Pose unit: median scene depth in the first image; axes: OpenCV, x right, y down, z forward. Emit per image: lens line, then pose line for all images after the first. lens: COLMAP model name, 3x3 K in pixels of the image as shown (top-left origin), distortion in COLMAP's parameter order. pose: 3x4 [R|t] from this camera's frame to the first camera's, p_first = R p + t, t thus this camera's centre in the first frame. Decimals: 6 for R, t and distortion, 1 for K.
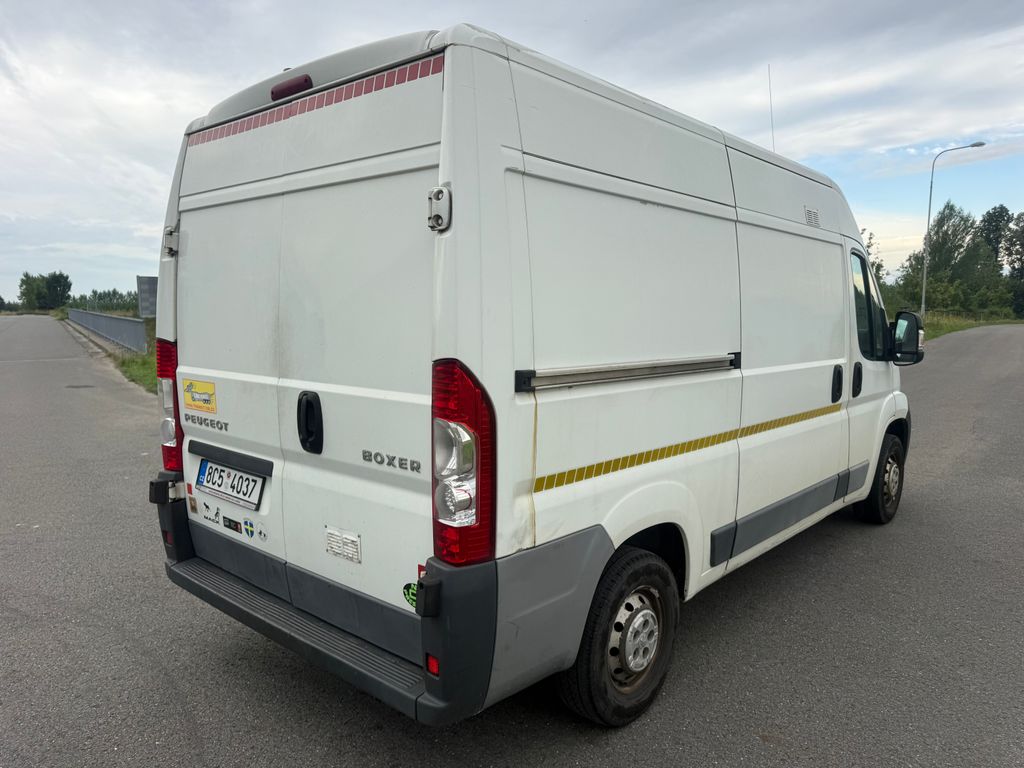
lens RADIAL K [[726.7, 0, 512.0], [0, 726.7, 384.0], [0, 0, 1]] dist [0.159616, -0.383719]
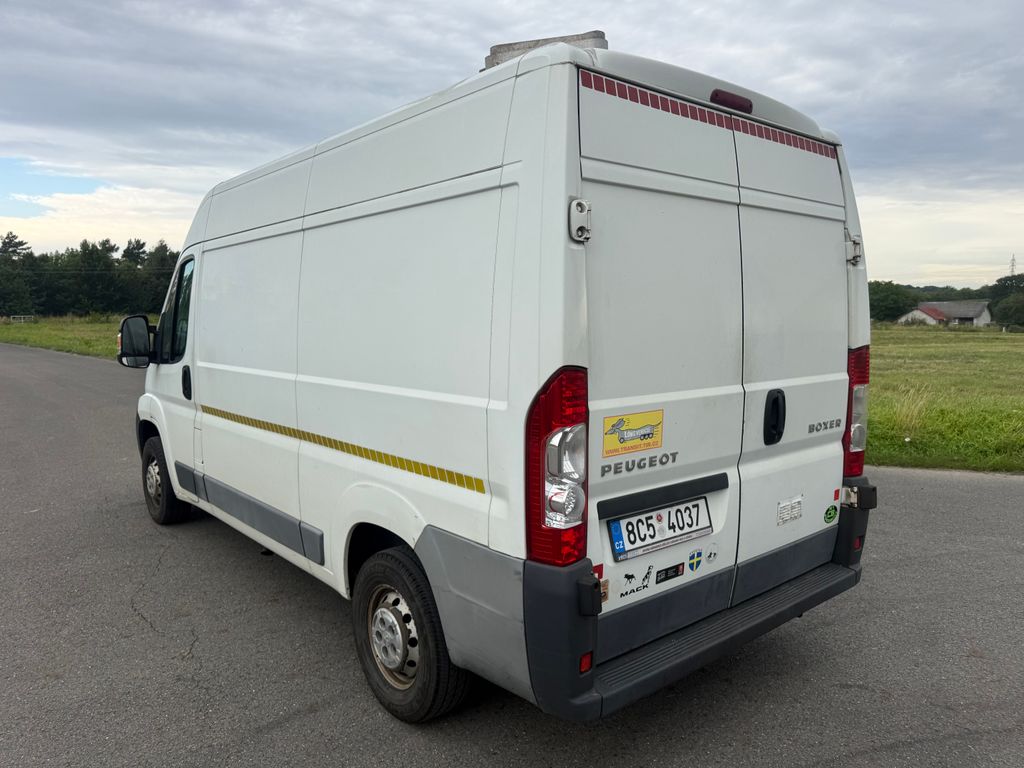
lens RADIAL K [[726.7, 0, 512.0], [0, 726.7, 384.0], [0, 0, 1]] dist [0.159616, -0.383719]
pose [[0.140492, -0.101232, 0.984893, -1.267459], [0.103118, 0.990845, 0.087135, -0.121478], [-0.984697, 0.089319, 0.149644, 1.077931]]
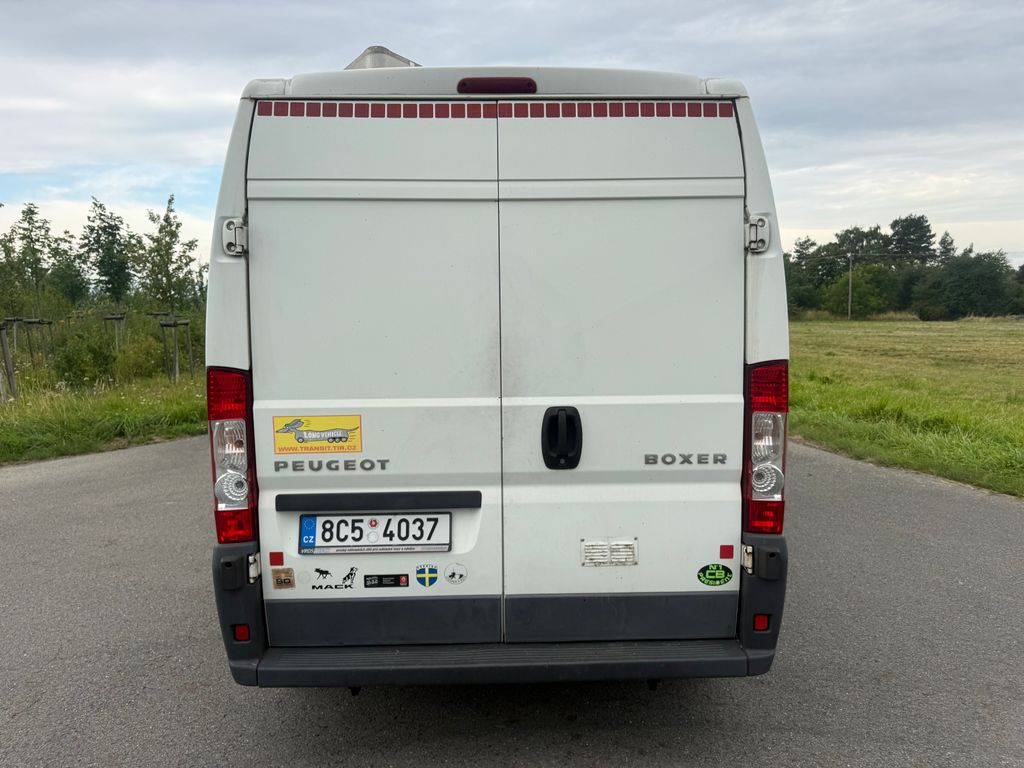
lens RADIAL K [[726.7, 0, 512.0], [0, 726.7, 384.0], [0, 0, 1]] dist [0.159616, -0.383719]
pose [[0.728055, -0.077216, 0.681156, -0.864902], [0.082266, 0.996297, 0.025010, -0.043942], [-0.680564, 0.037827, 0.731711, 0.292316]]
